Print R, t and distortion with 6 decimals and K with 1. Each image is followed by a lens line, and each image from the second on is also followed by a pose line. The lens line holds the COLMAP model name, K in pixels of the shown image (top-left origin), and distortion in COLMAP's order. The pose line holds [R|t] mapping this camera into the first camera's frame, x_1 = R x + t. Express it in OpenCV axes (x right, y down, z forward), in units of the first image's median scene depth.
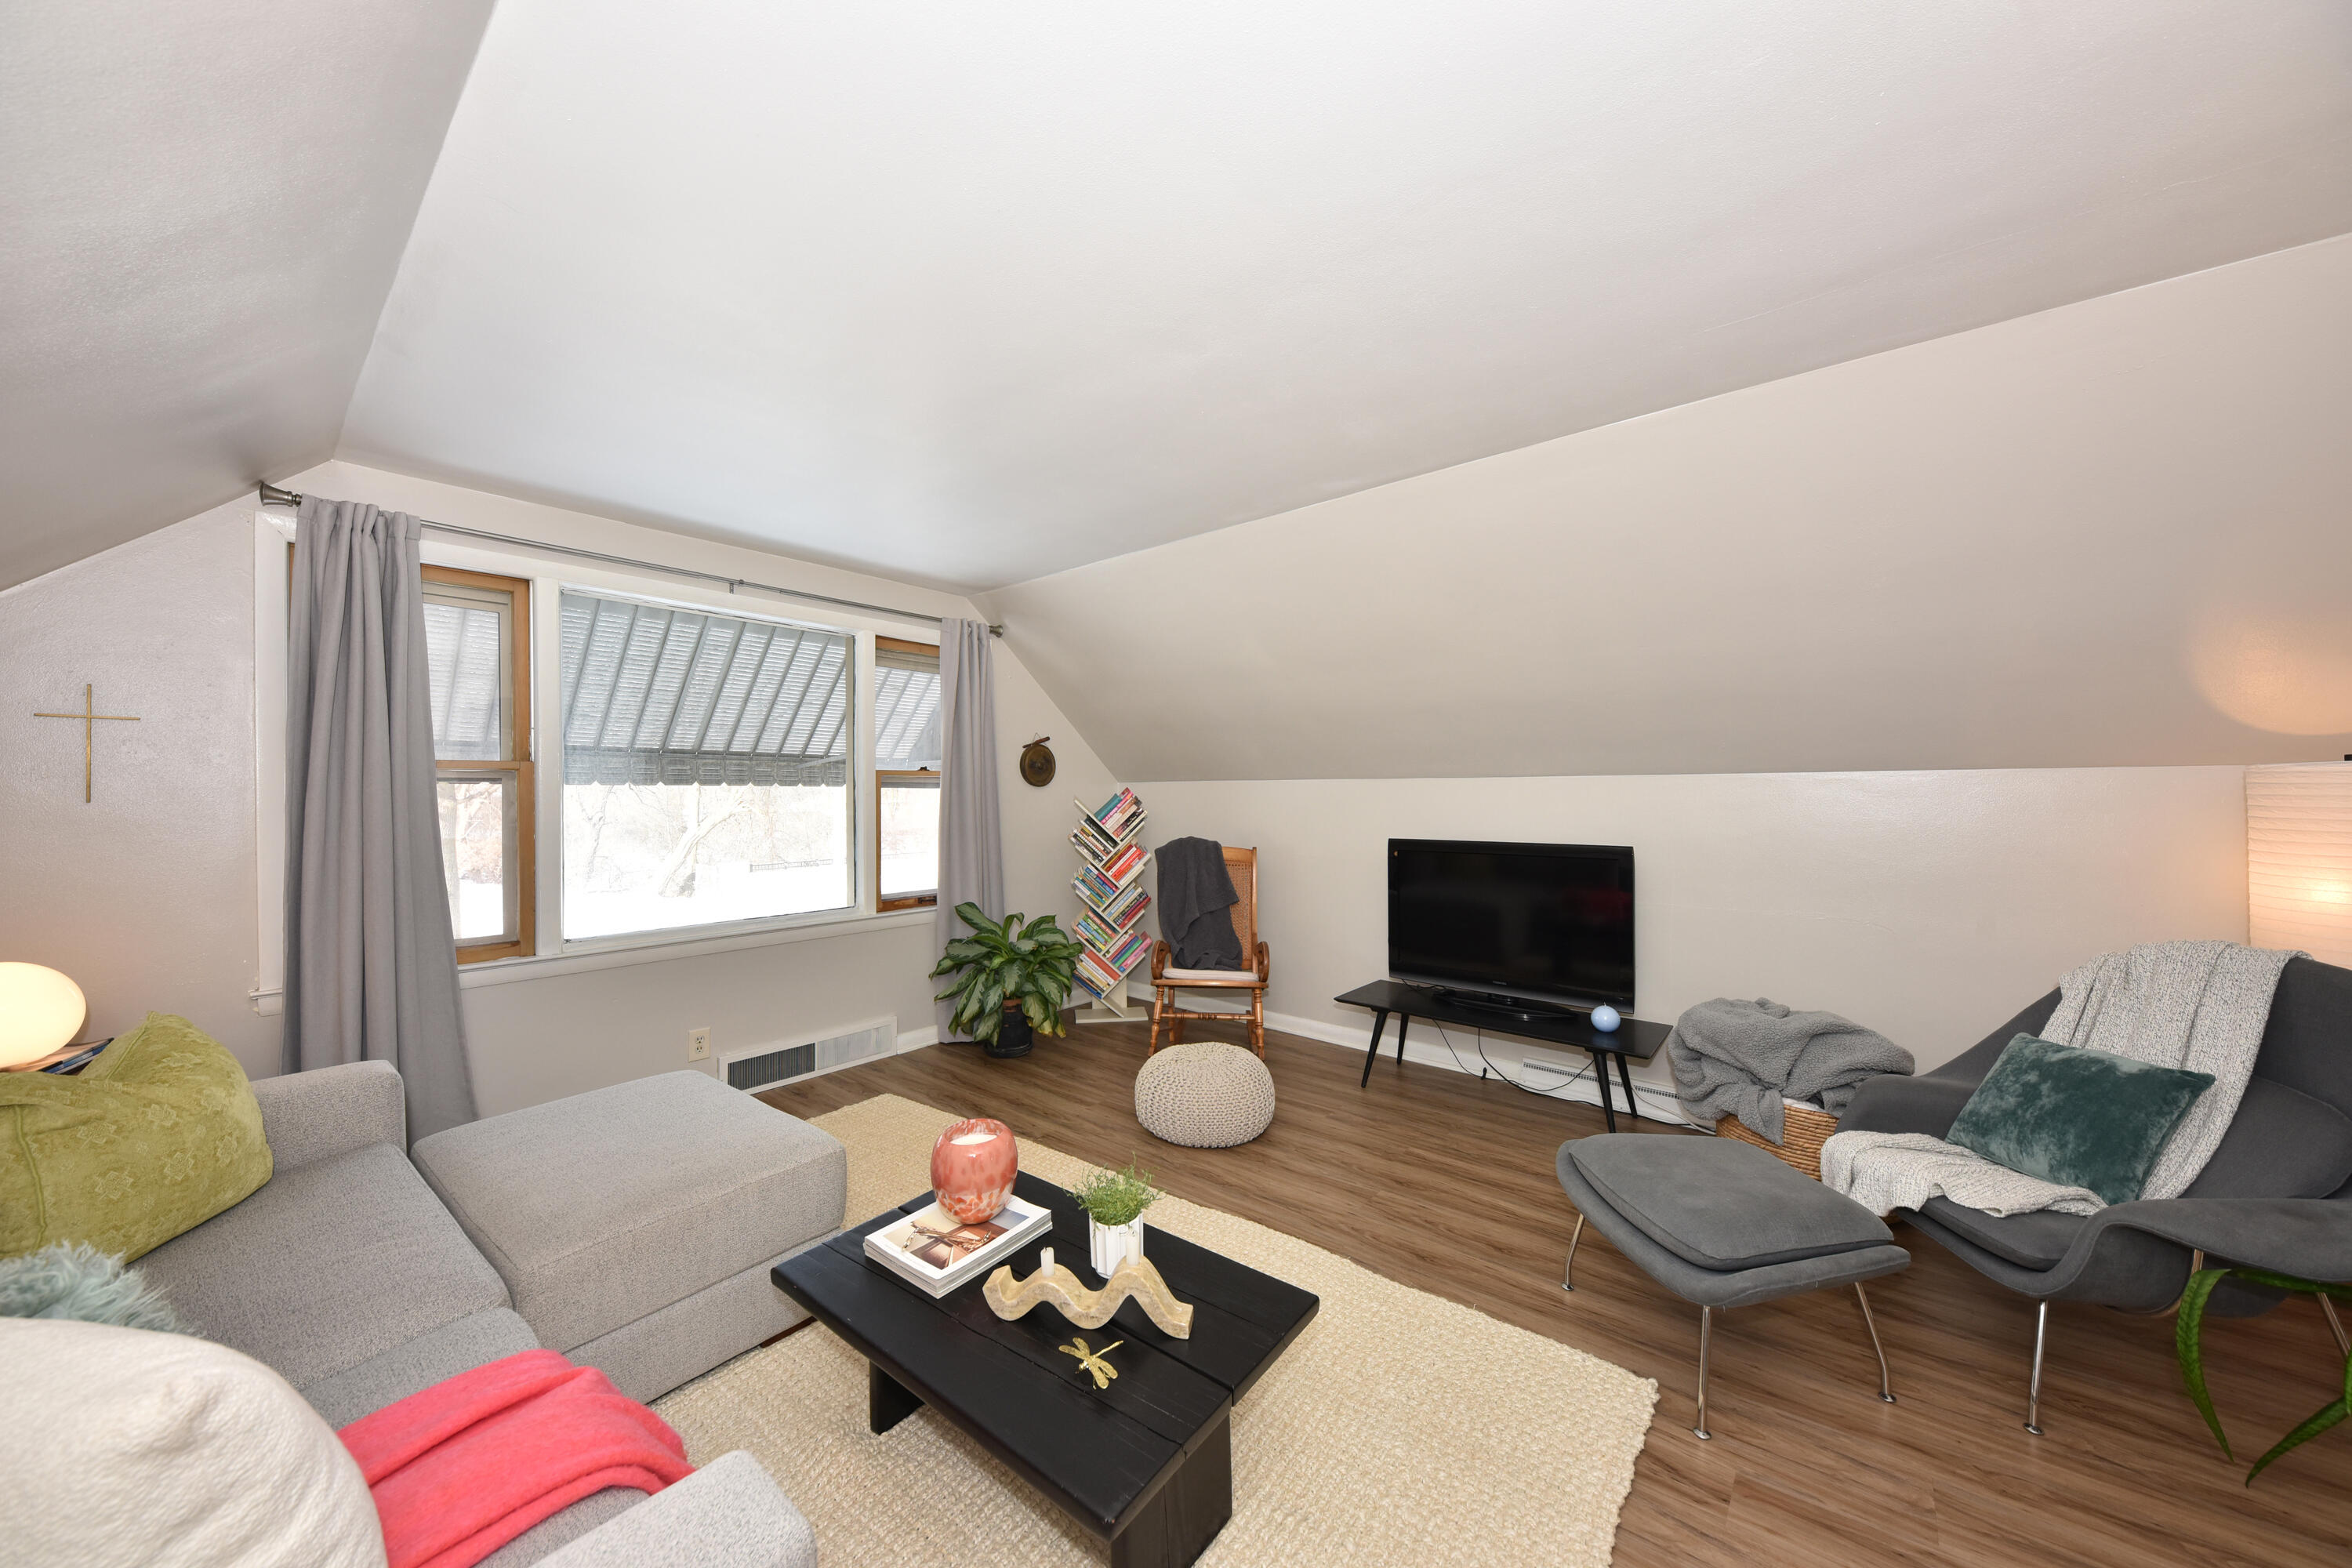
lens RADIAL K [[802.8, 0, 1181.4], [0, 802.8, 784.3], [0, 0, 1]] dist [0.000464, -0.000328]
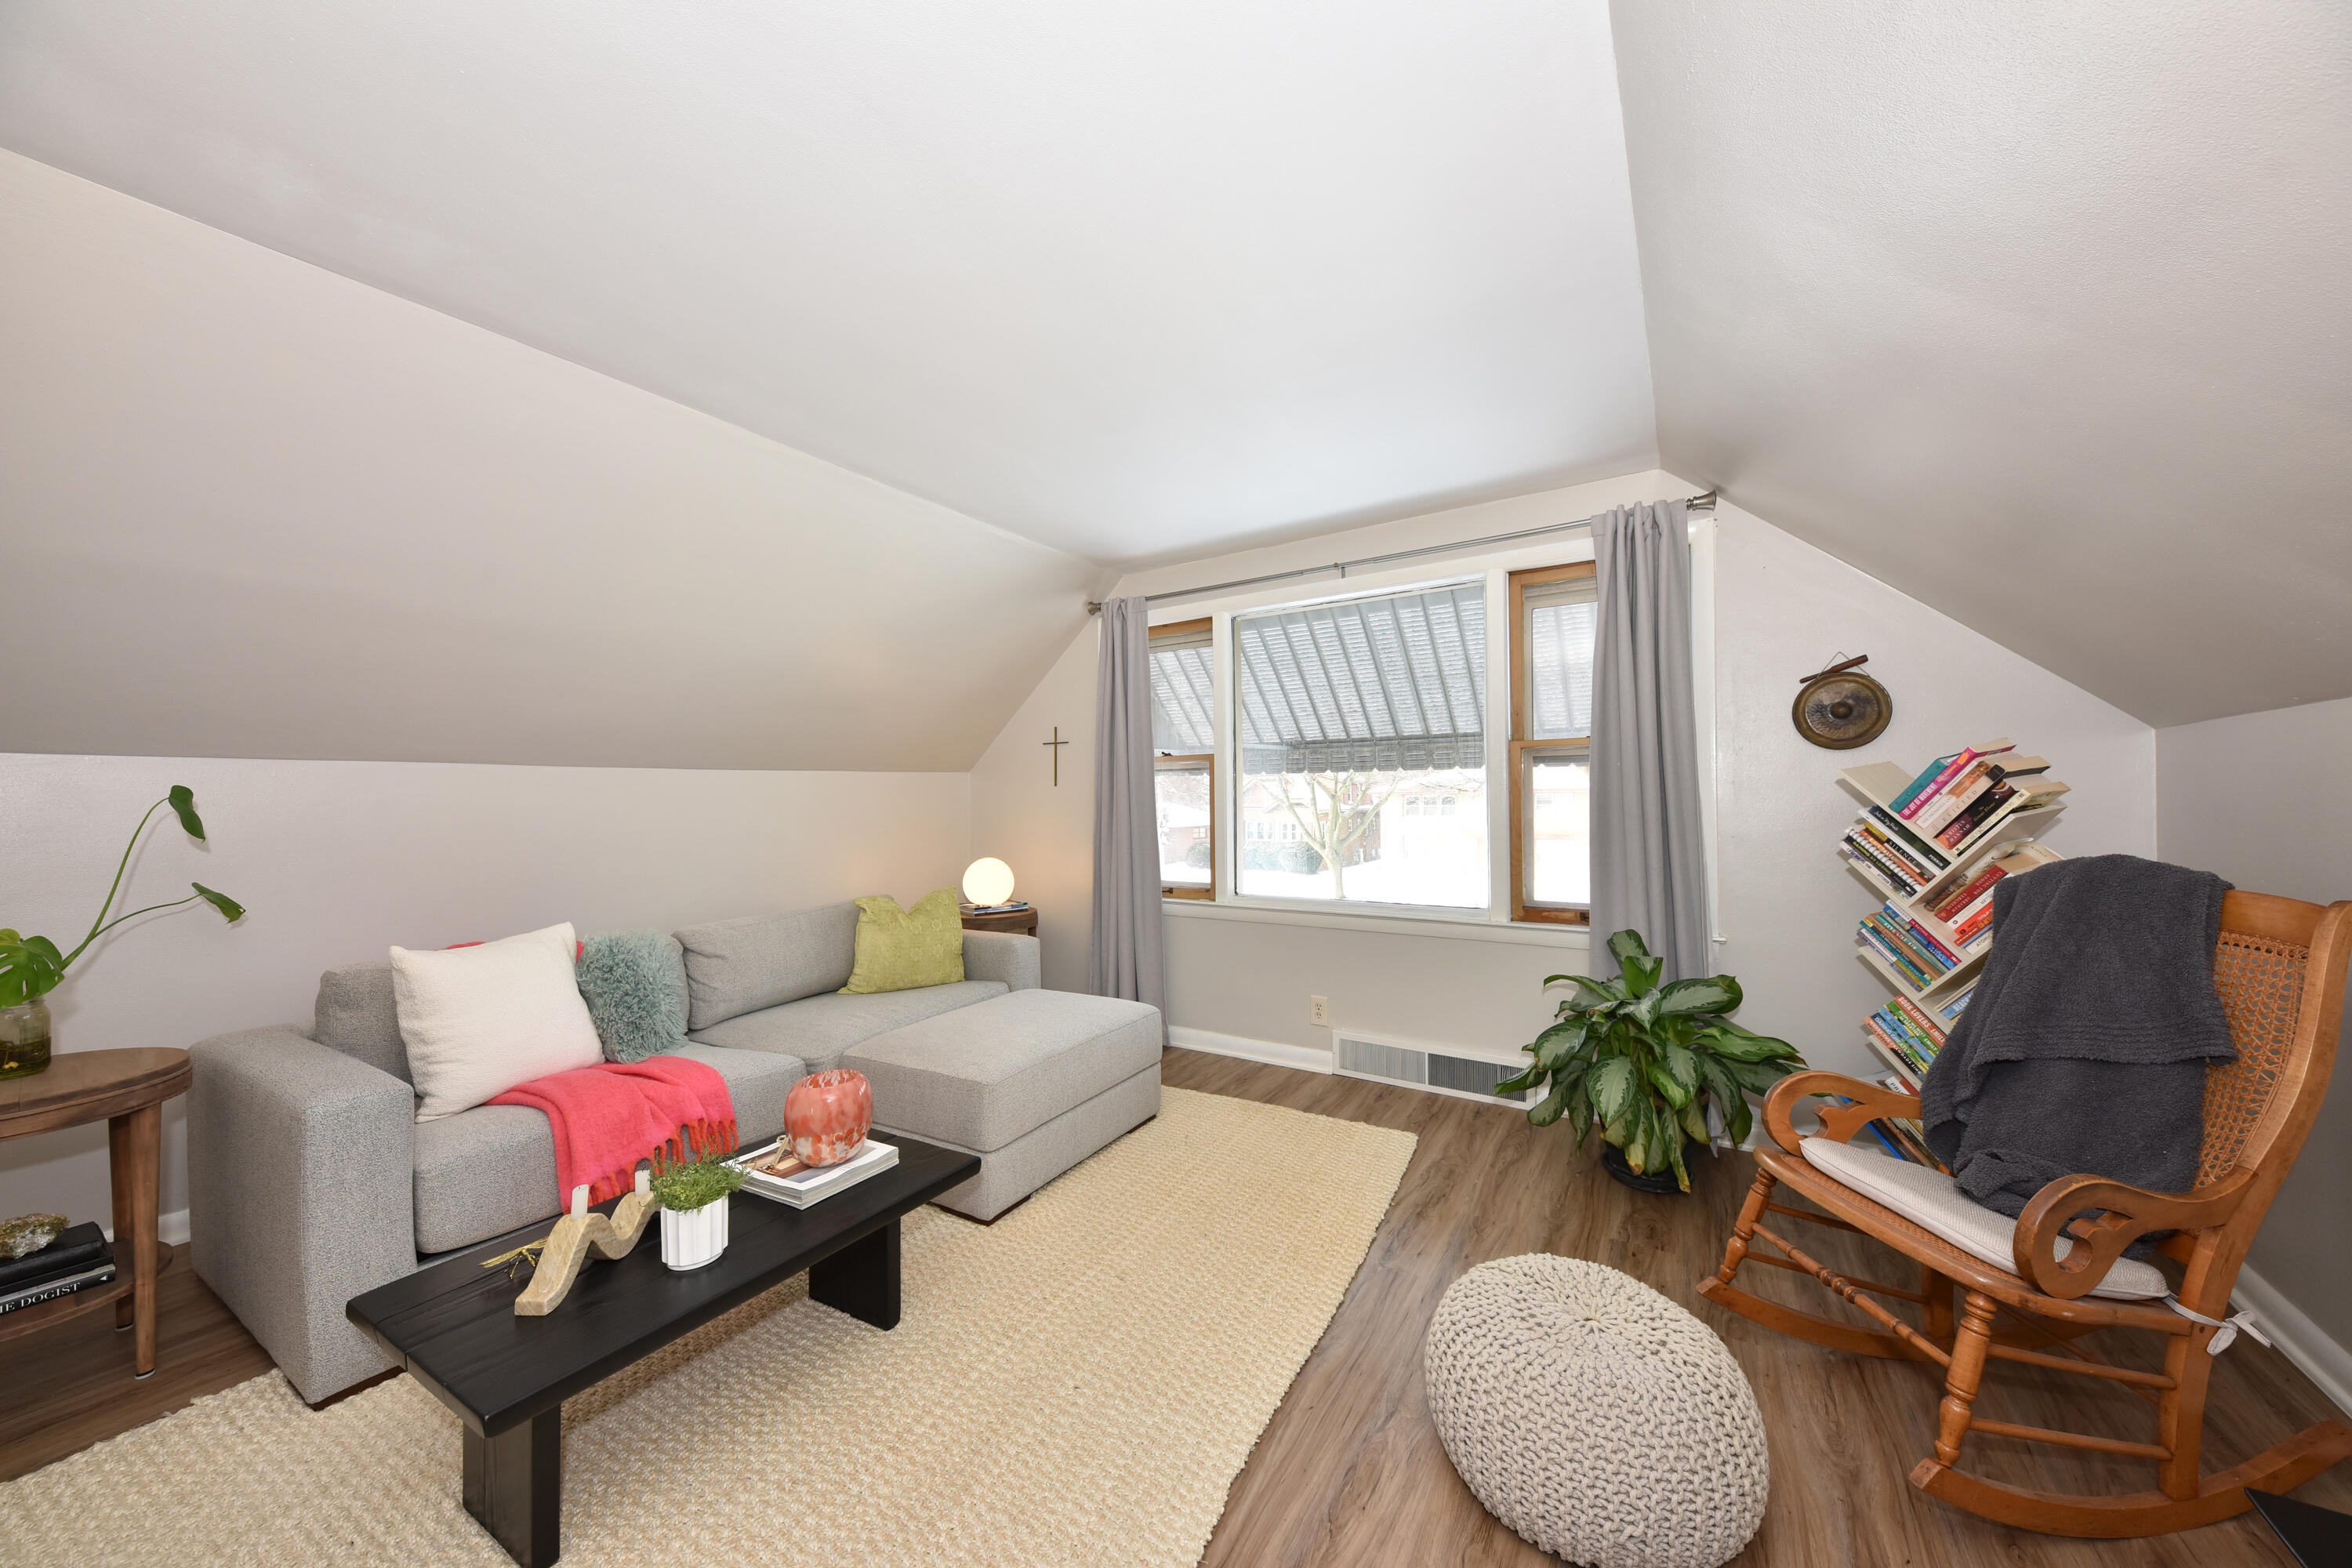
lens RADIAL K [[802.8, 0, 1183.9], [0, 802.8, 791.9], [0, 0, 1]] dist [0.000464, -0.000328]
pose [[0.129497, -0.012217, -0.991505, 0.368676], [0.019534, 0.999761, -0.009768, 0.033888], [0.991387, -0.018103, 0.129705, 0.582592]]
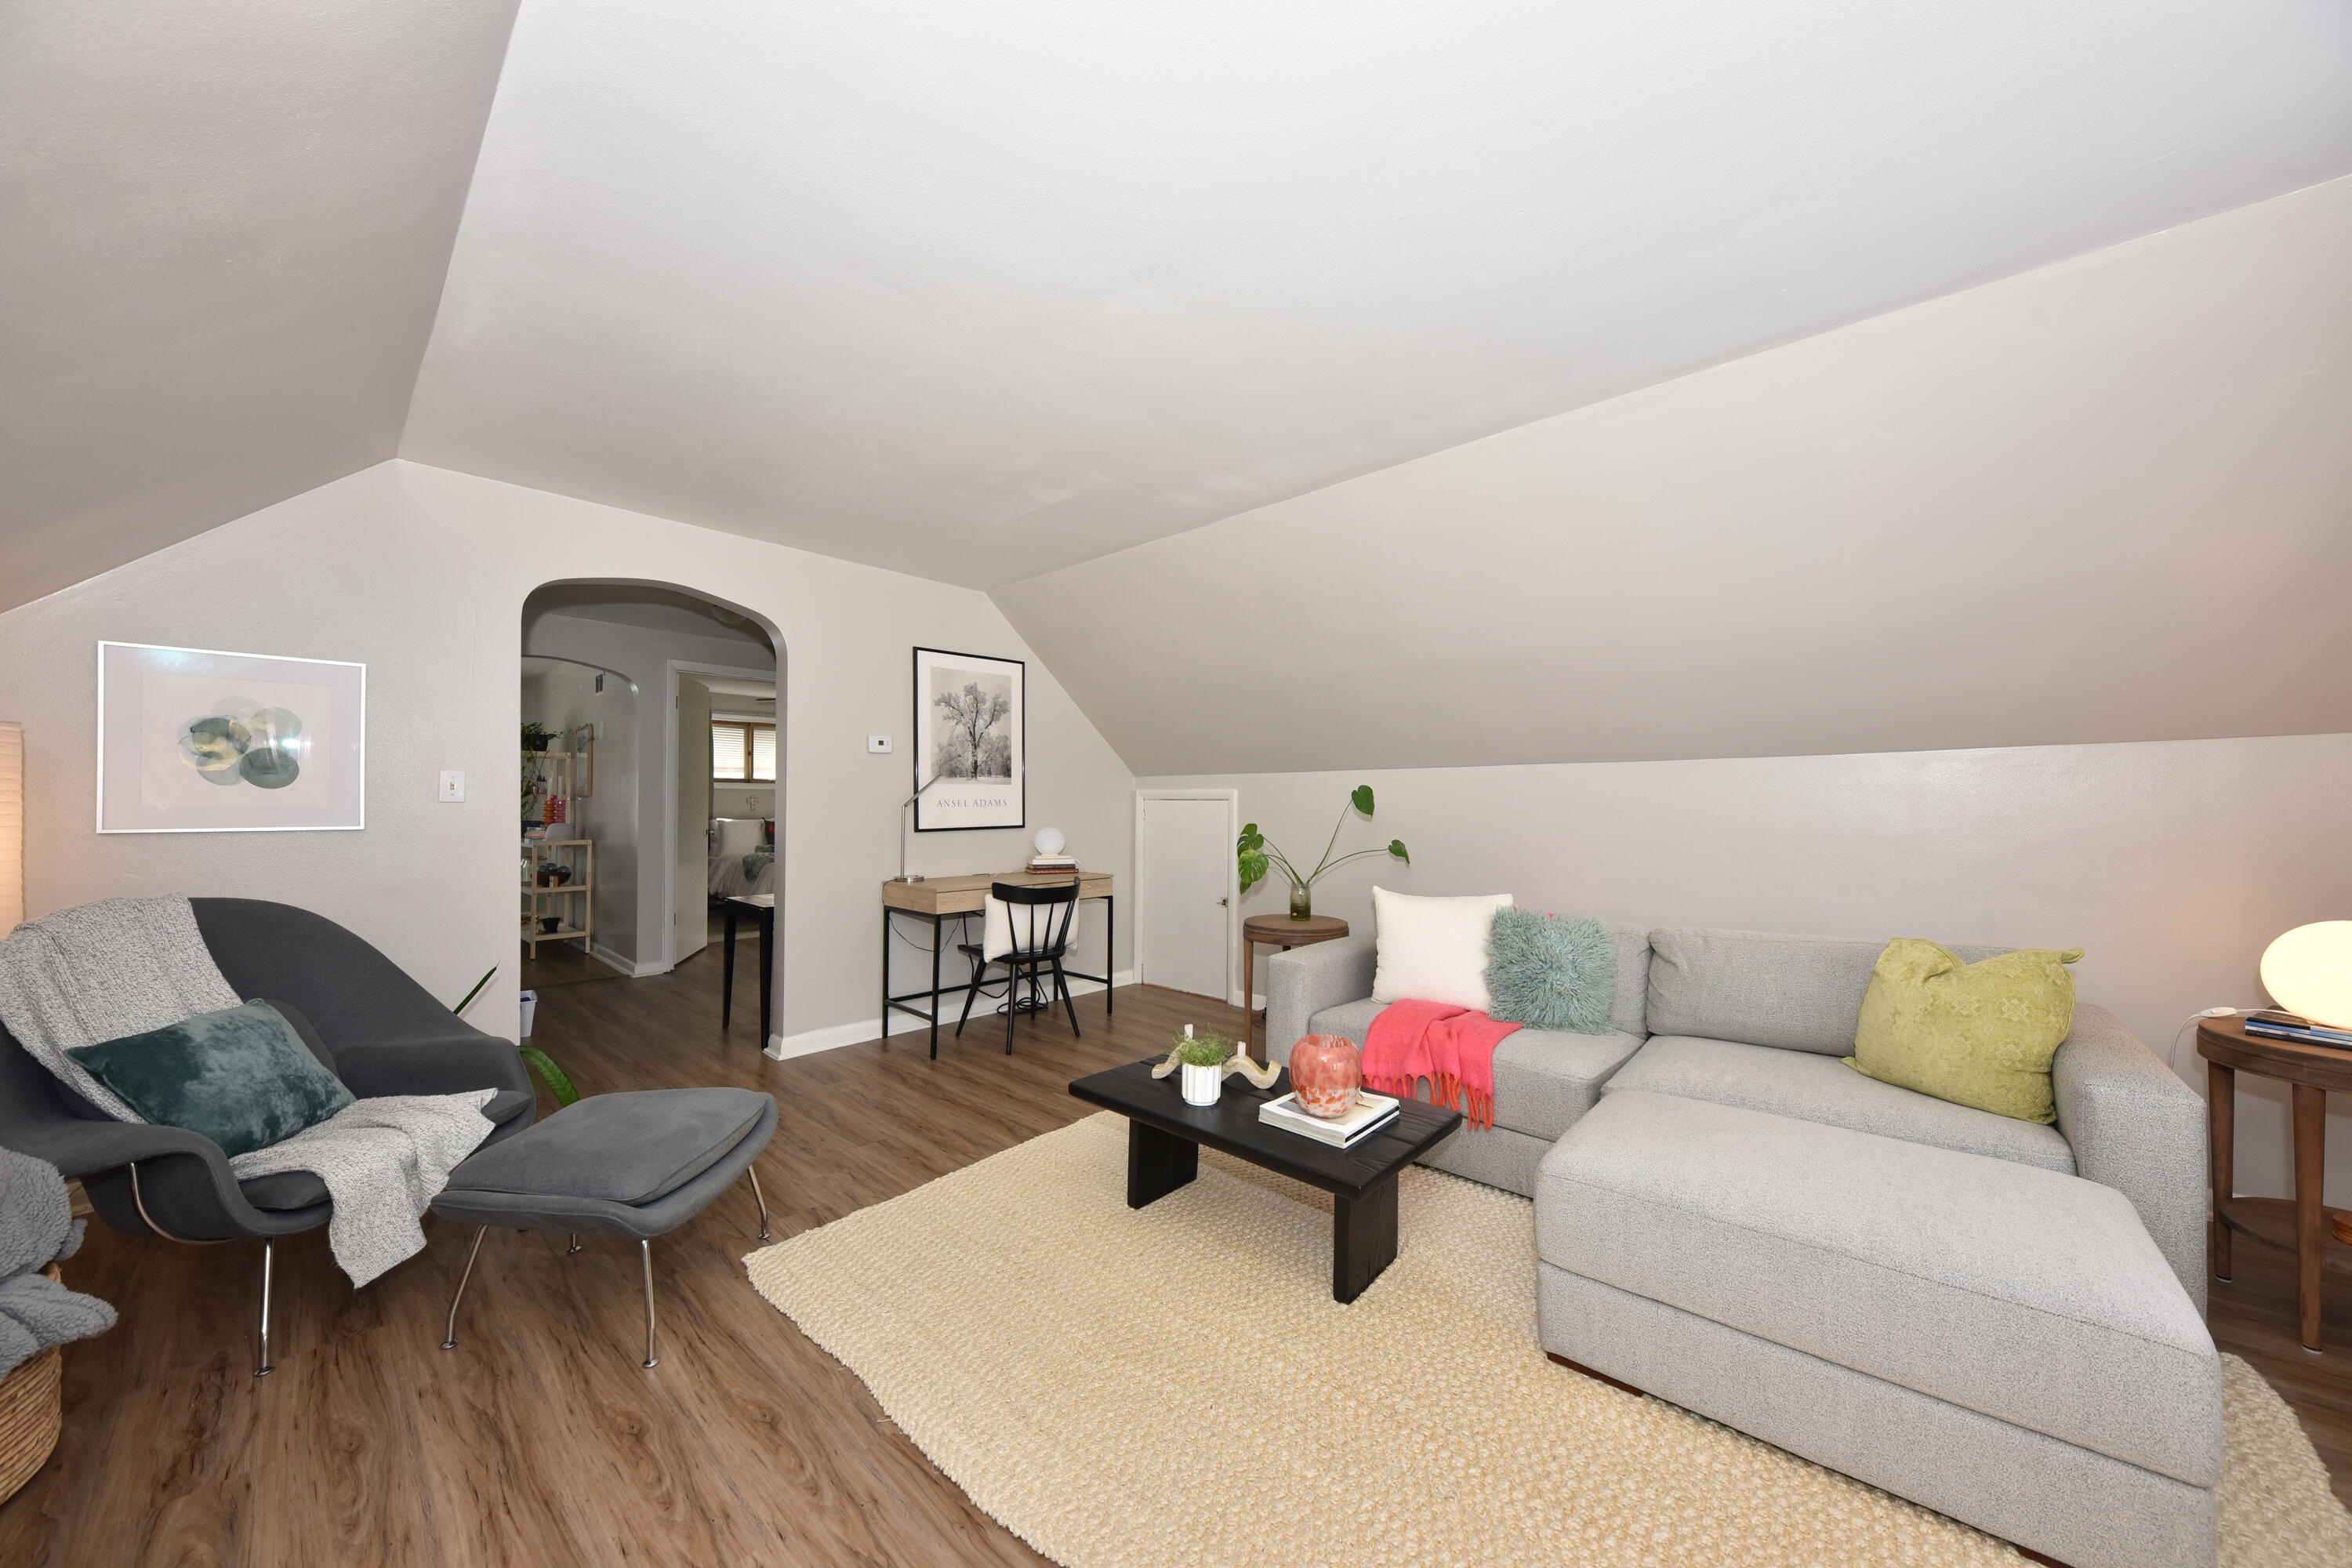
lens RADIAL K [[802.8, 0, 1166.4], [0, 802.8, 802.0], [0, 0, 1]] dist [0.000464, -0.000328]
pose [[-0.997666, -0.001625, 0.068258, -0.045168], [-0.002331, 0.999945, -0.010272, 0.041234], [-0.068238, -0.010407, -0.997615, 0.961384]]
